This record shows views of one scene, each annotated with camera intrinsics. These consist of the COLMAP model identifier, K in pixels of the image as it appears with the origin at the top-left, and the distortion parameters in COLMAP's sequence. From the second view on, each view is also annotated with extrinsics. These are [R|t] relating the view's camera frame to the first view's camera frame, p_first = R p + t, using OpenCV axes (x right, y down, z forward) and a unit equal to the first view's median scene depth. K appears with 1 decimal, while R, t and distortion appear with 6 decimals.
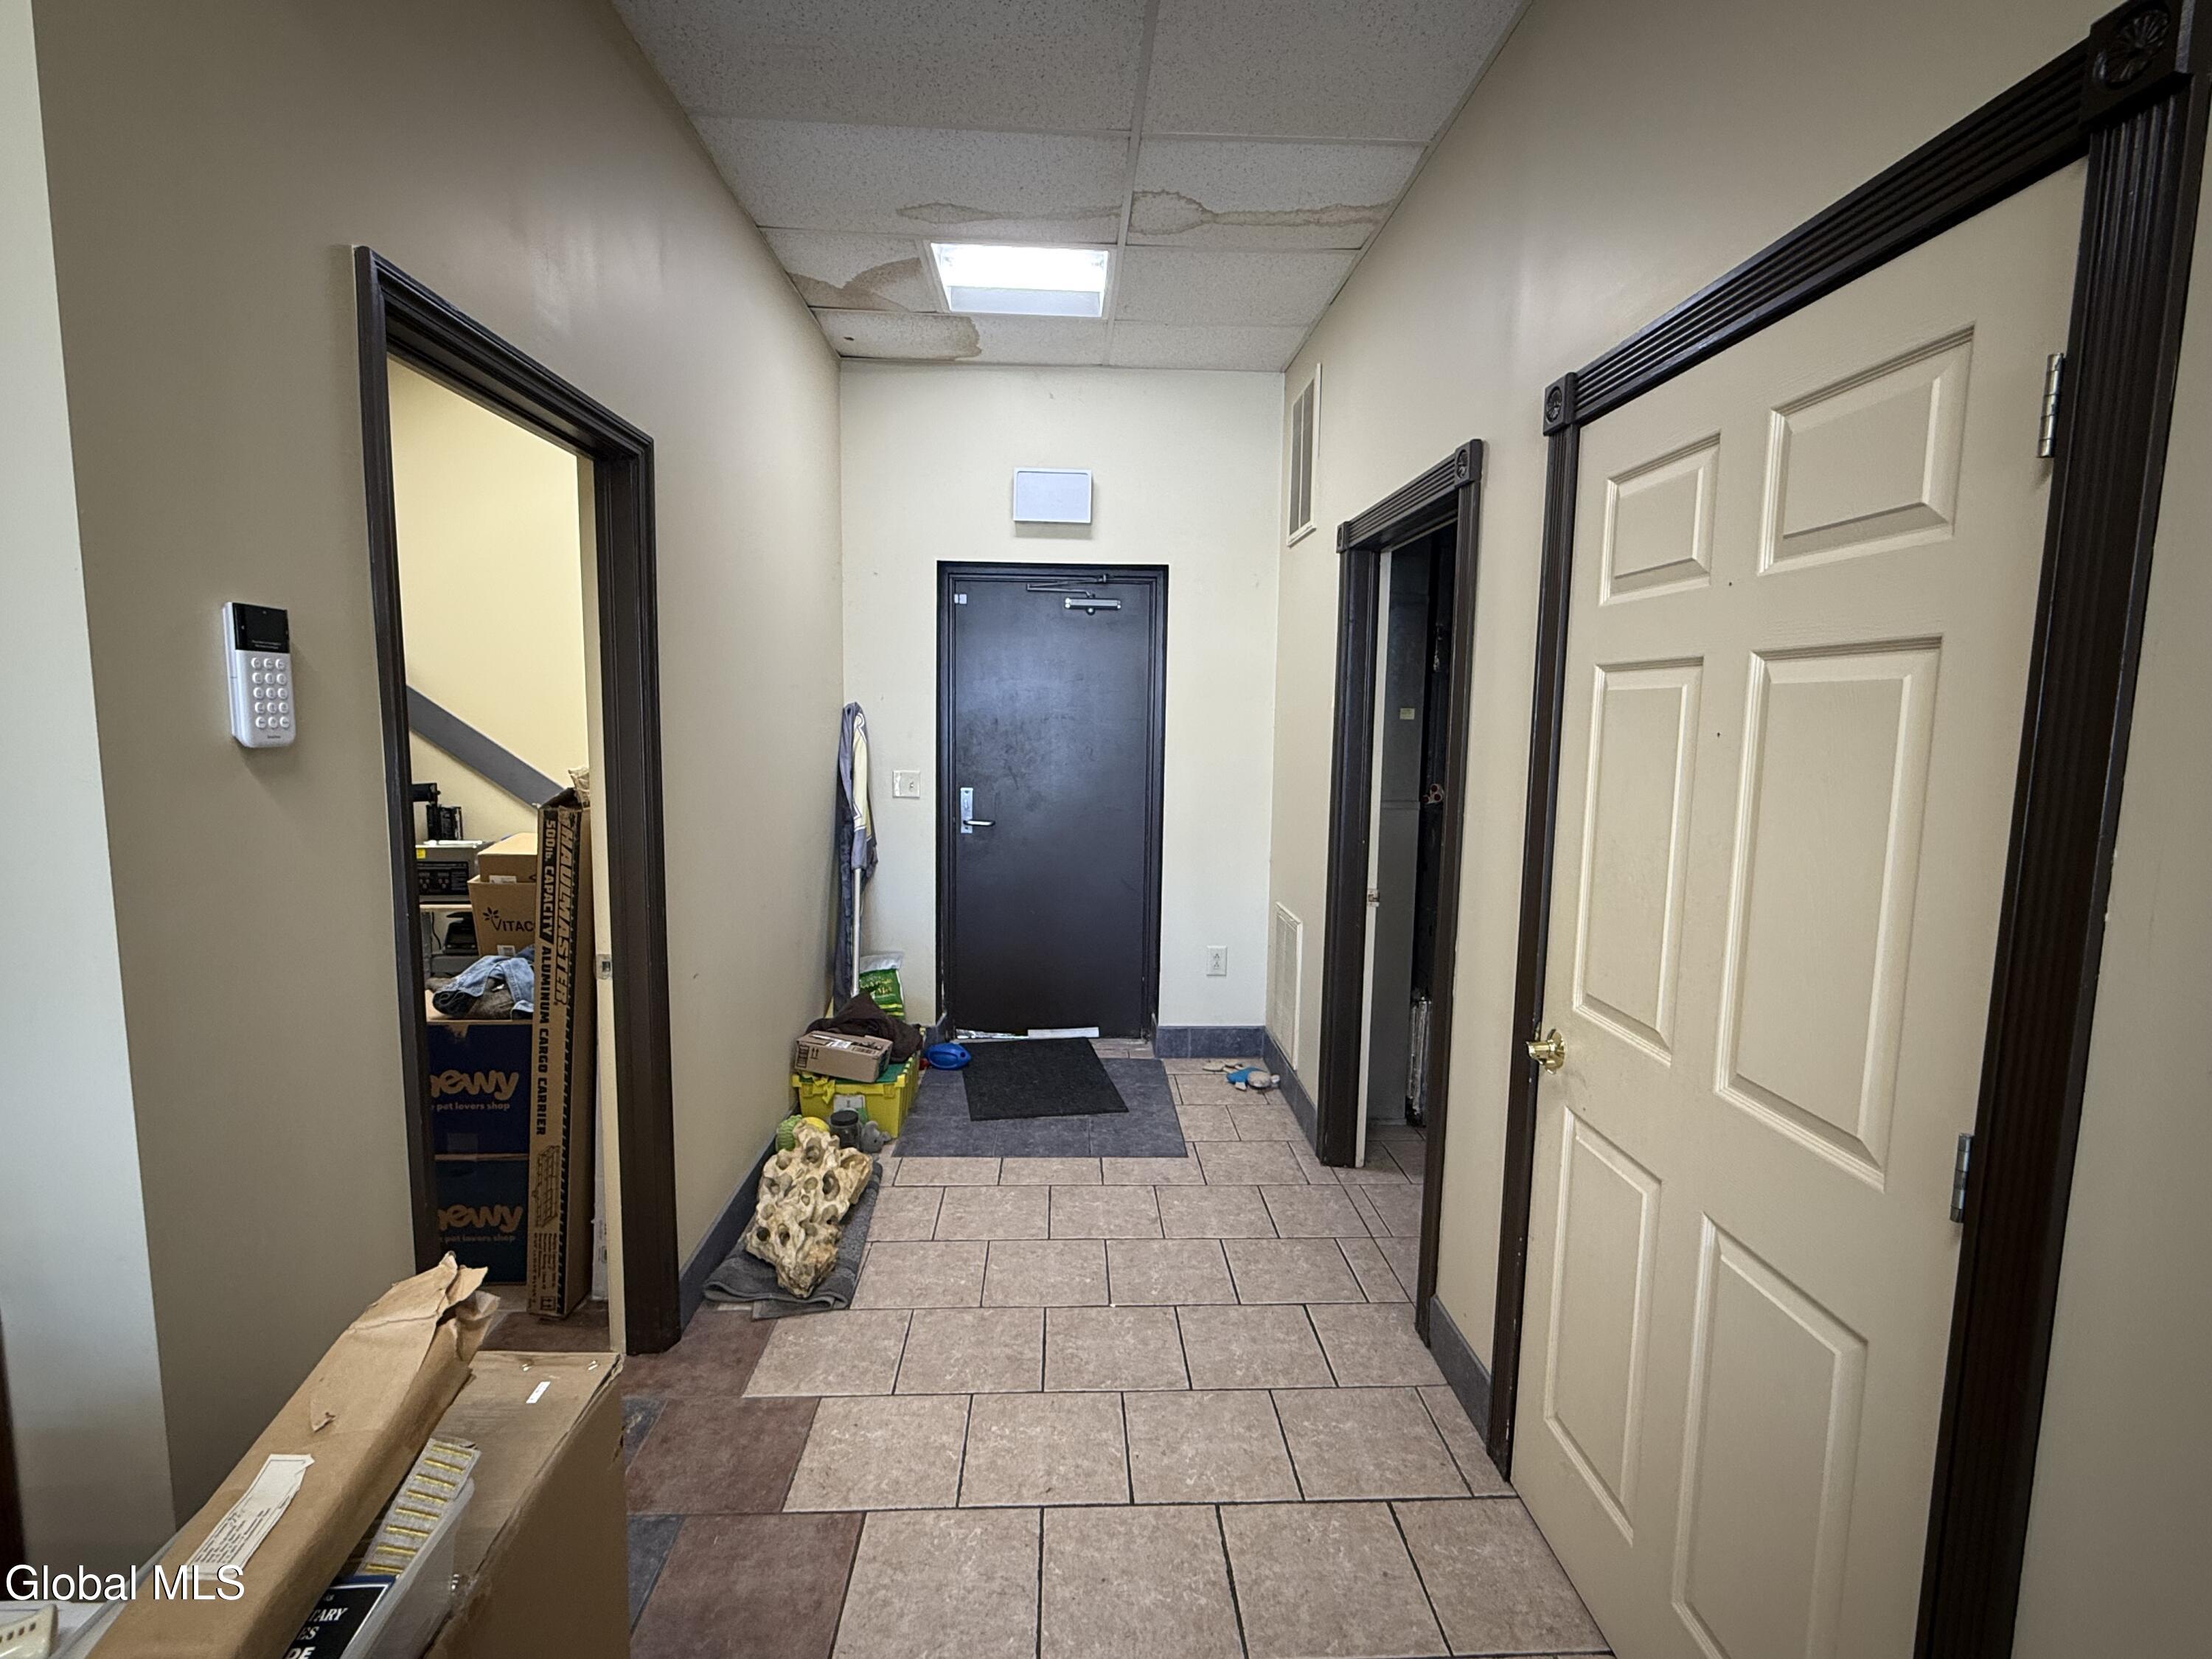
lens RADIAL K [[1015.1, 0, 1106.0], [0, 1015.1, 829.5], [0, 0, 1]] dist [-0.001598, -0.000242]
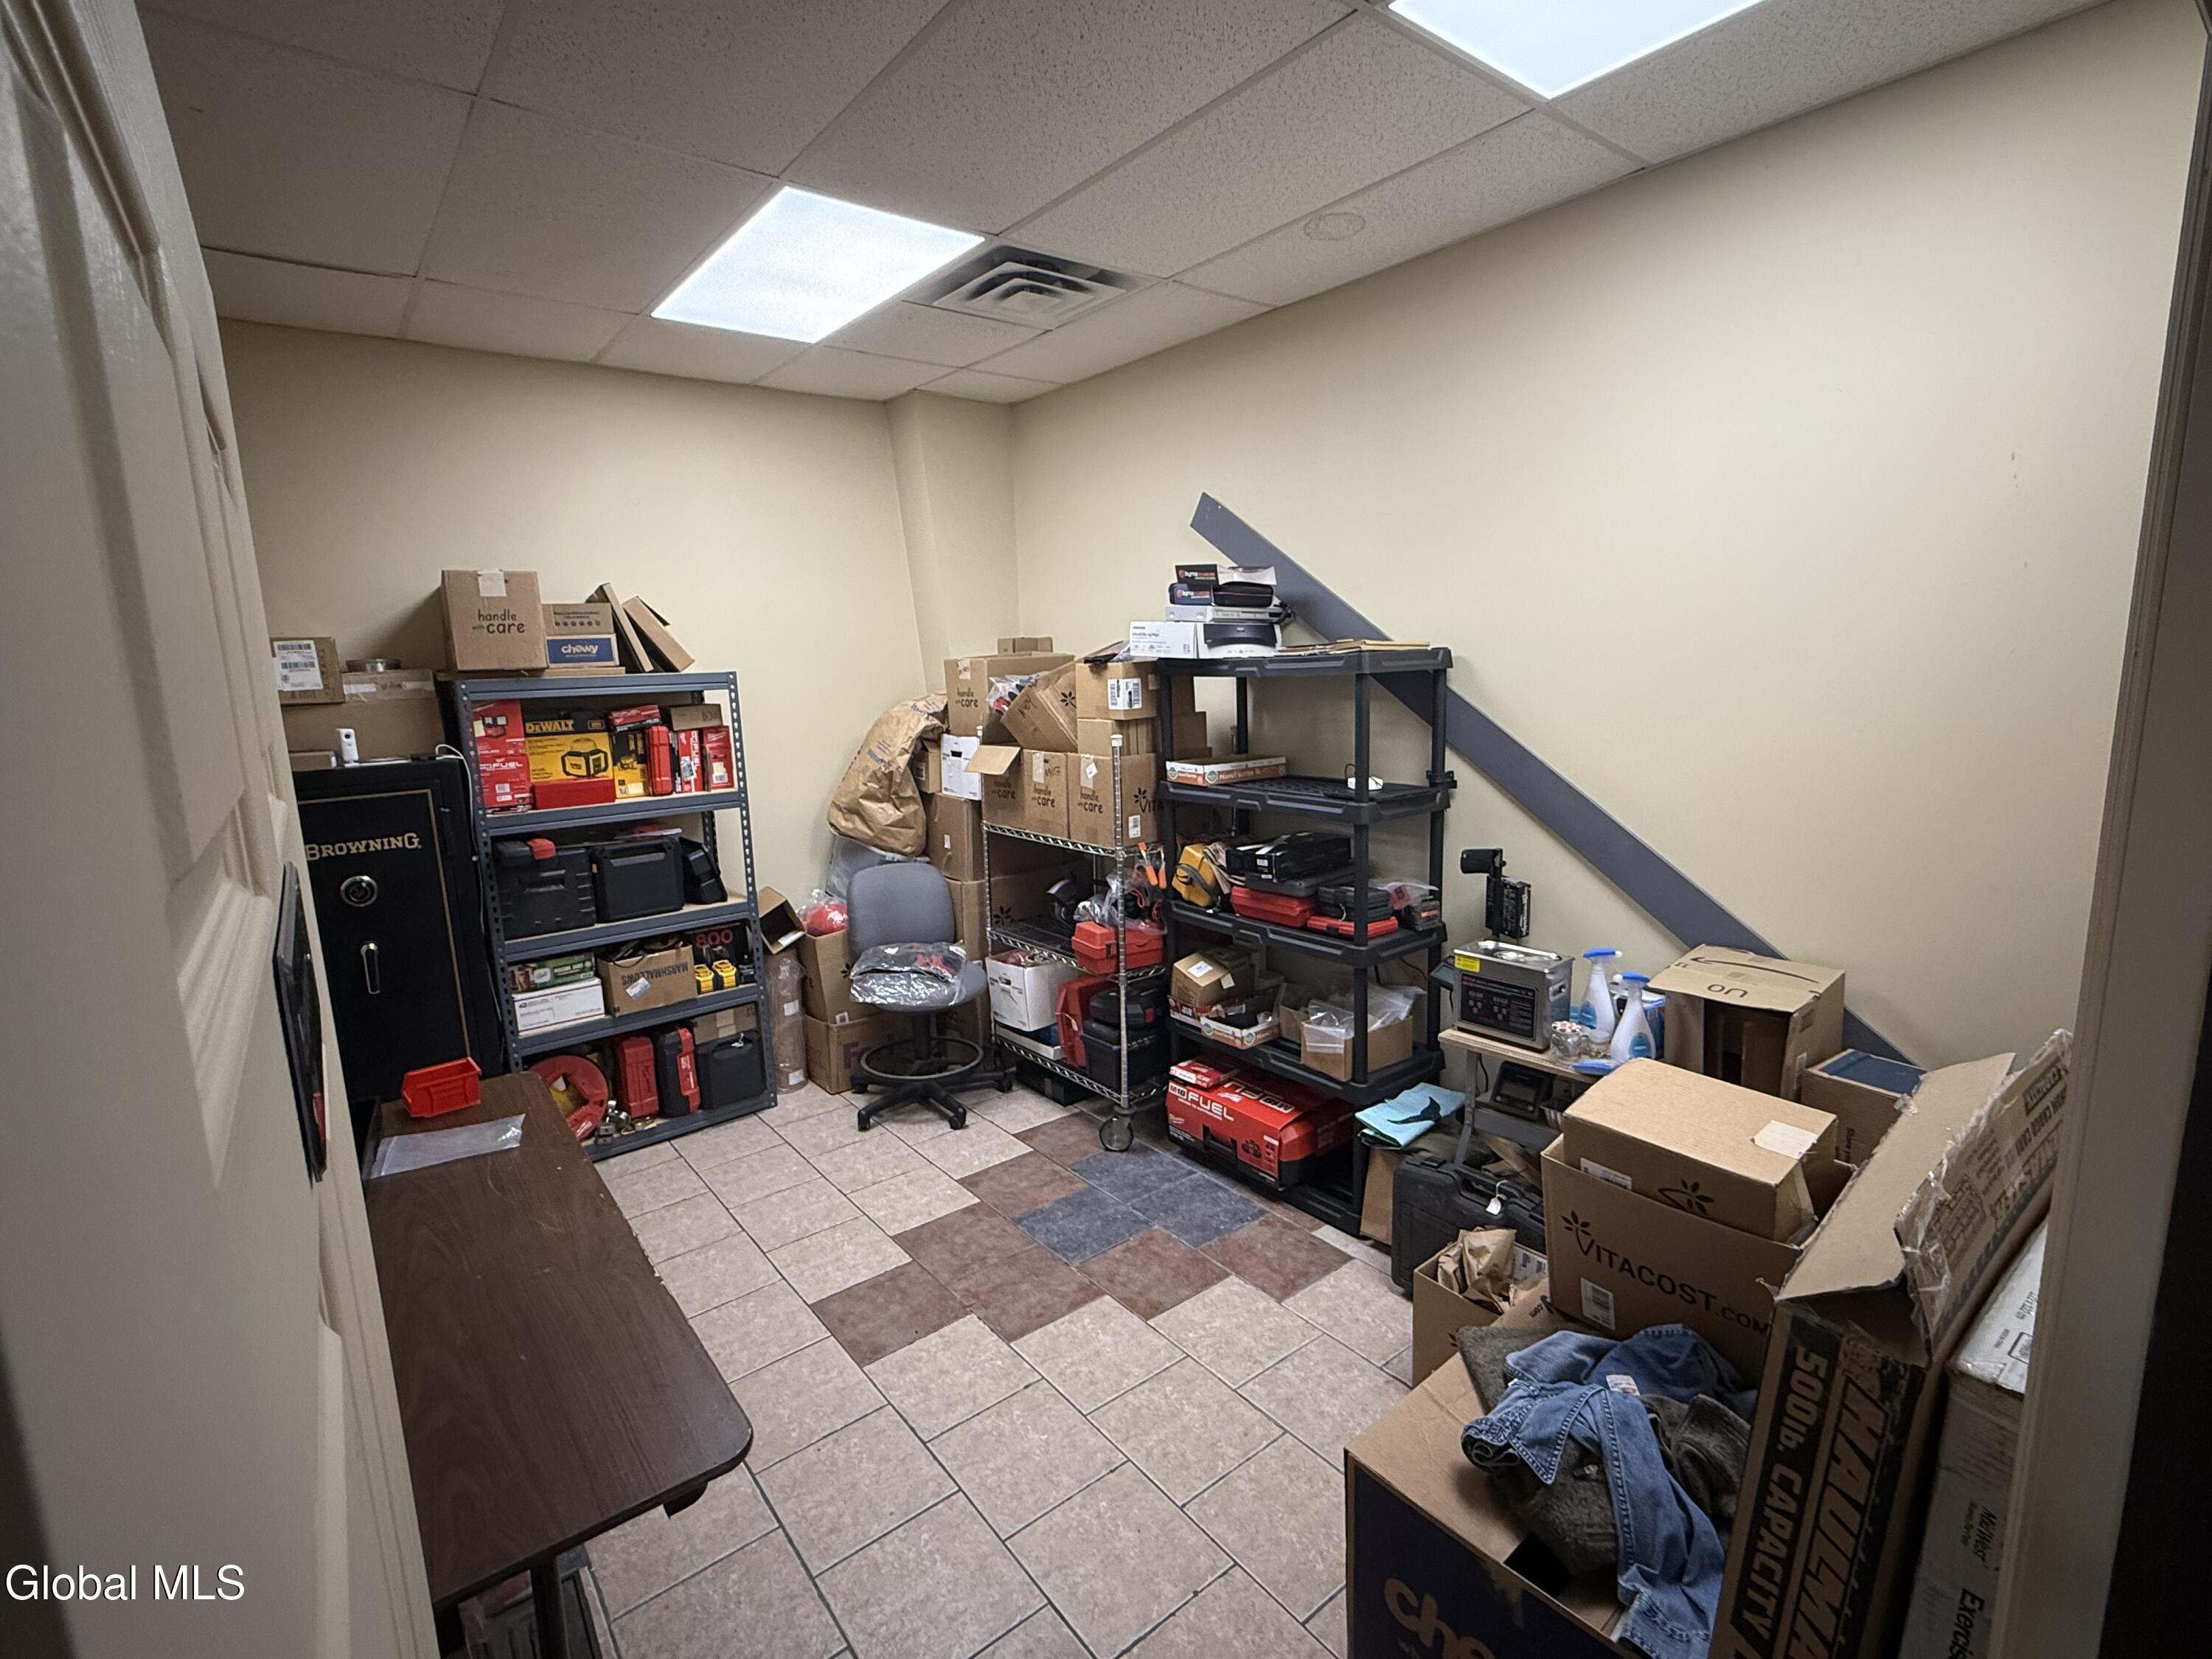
lens RADIAL K [[1015.1, 0, 1106.0], [0, 1015.1, 829.5], [0, 0, 1]] dist [-0.001598, -0.000242]
pose [[0.581465, 0.106749, -0.806538, -0.251223], [-0.052718, 0.994215, 0.093583, -0.114194], [0.811862, -0.011896, 0.583728, 0.361321]]
